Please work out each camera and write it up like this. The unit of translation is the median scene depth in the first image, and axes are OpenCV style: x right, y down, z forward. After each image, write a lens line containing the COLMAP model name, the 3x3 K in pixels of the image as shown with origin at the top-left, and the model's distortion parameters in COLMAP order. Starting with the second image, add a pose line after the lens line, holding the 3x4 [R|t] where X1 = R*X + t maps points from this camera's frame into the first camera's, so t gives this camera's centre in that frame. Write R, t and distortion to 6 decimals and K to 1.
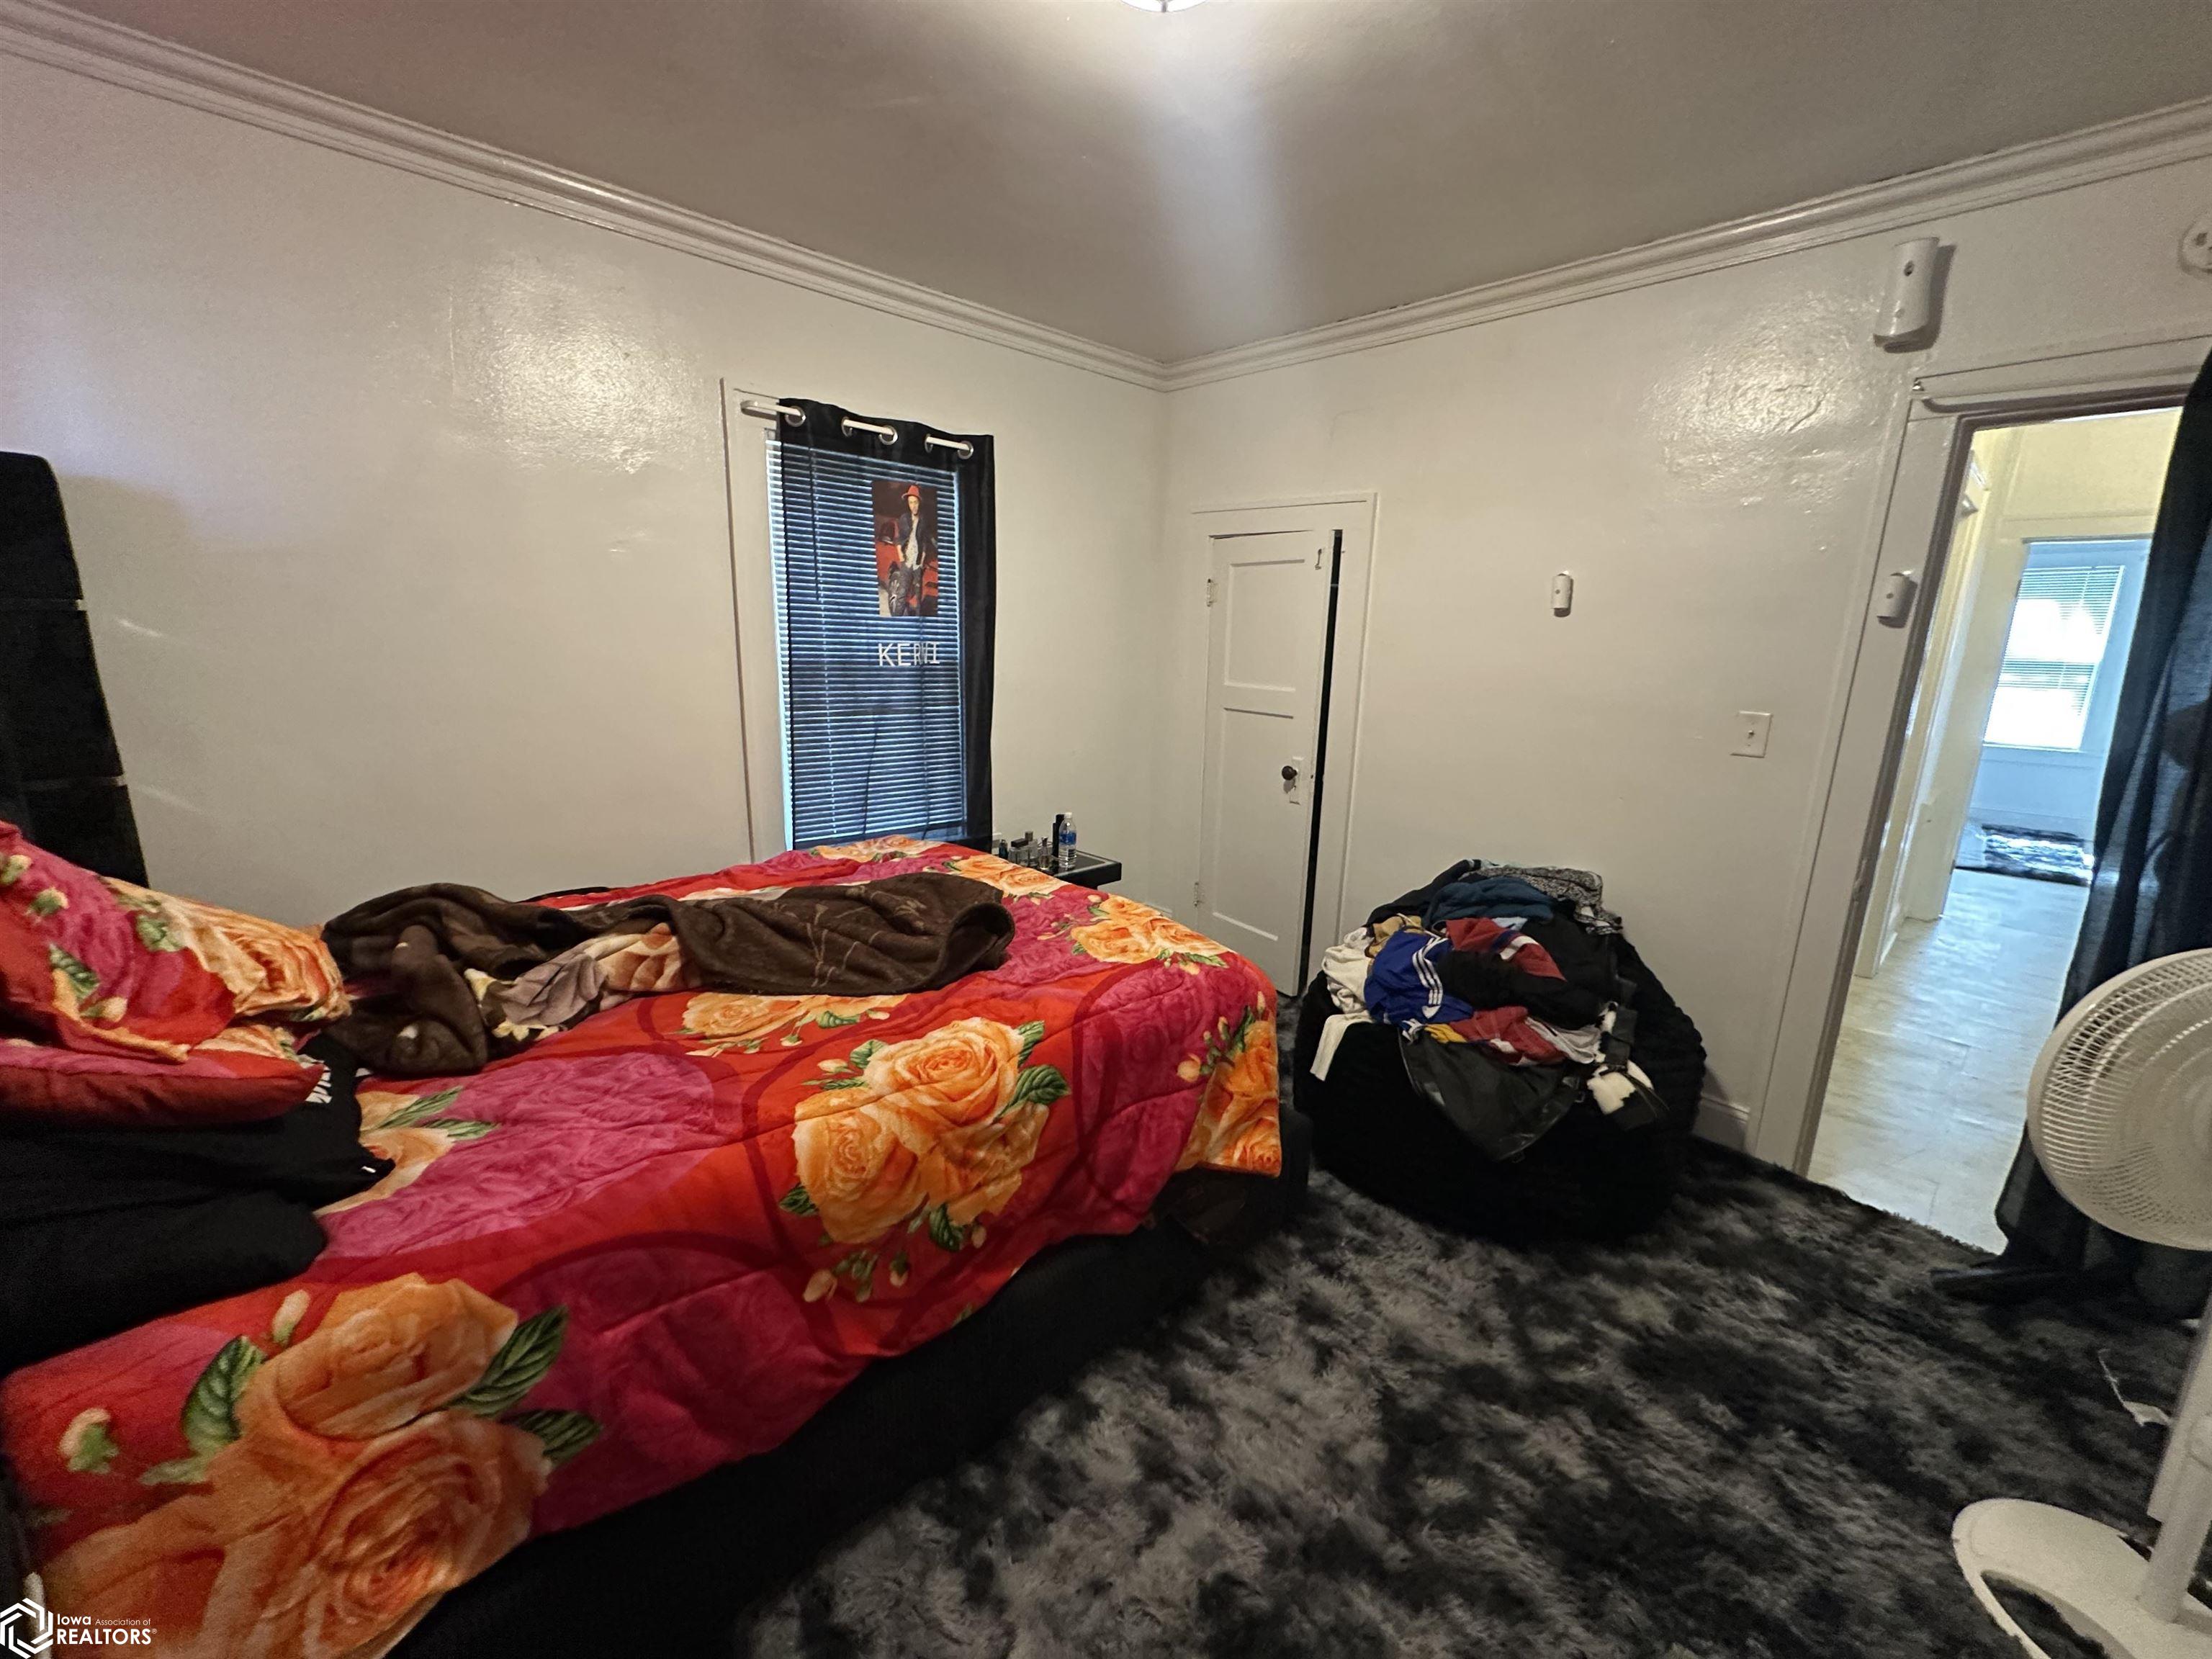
lens RADIAL K [[879.5, 0, 1108.1], [0, 879.5, 826.4], [0, 0, 1]] dist [-0.005641, 0.001700]
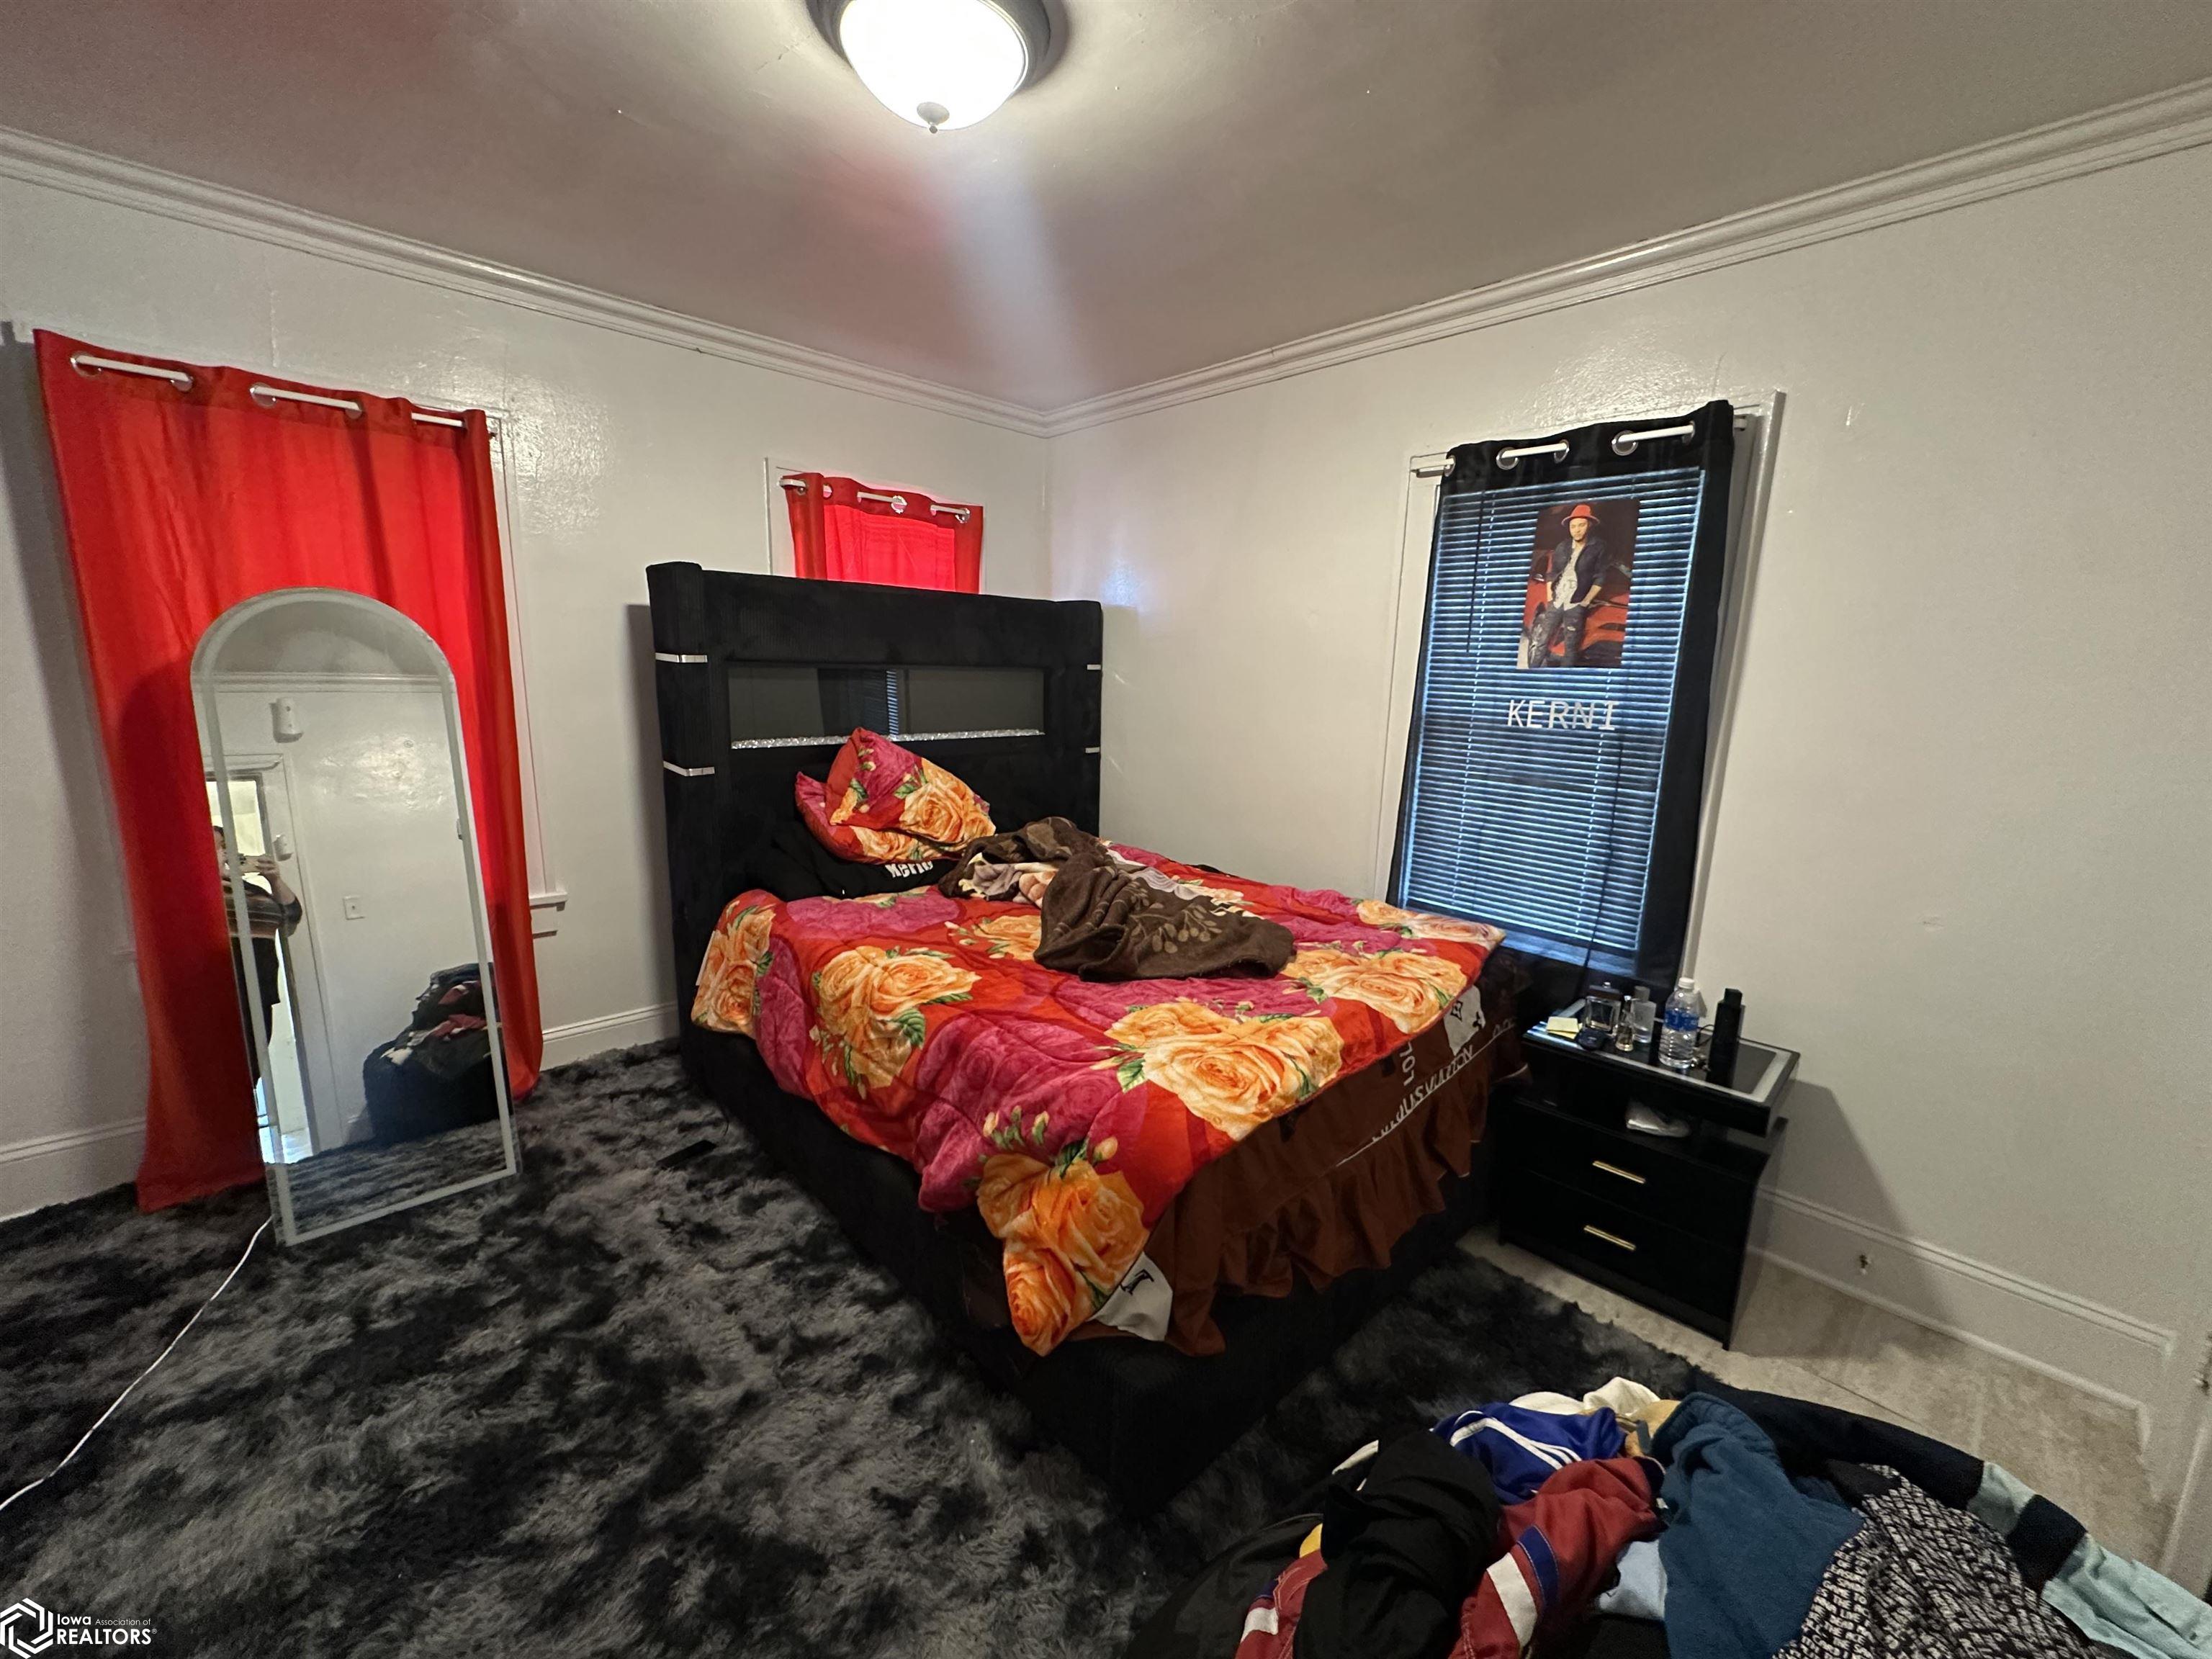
lens RADIAL K [[879.5, 0, 1108.5], [0, 879.5, 828.3], [0, 0, 1]] dist [-0.005641, 0.001700]
pose [[0.011328, 0.155492, -0.987772, 0.906943], [-0.241226, 0.959085, 0.148209, -0.184188], [0.970403, 0.236597, 0.048373, 0.928951]]
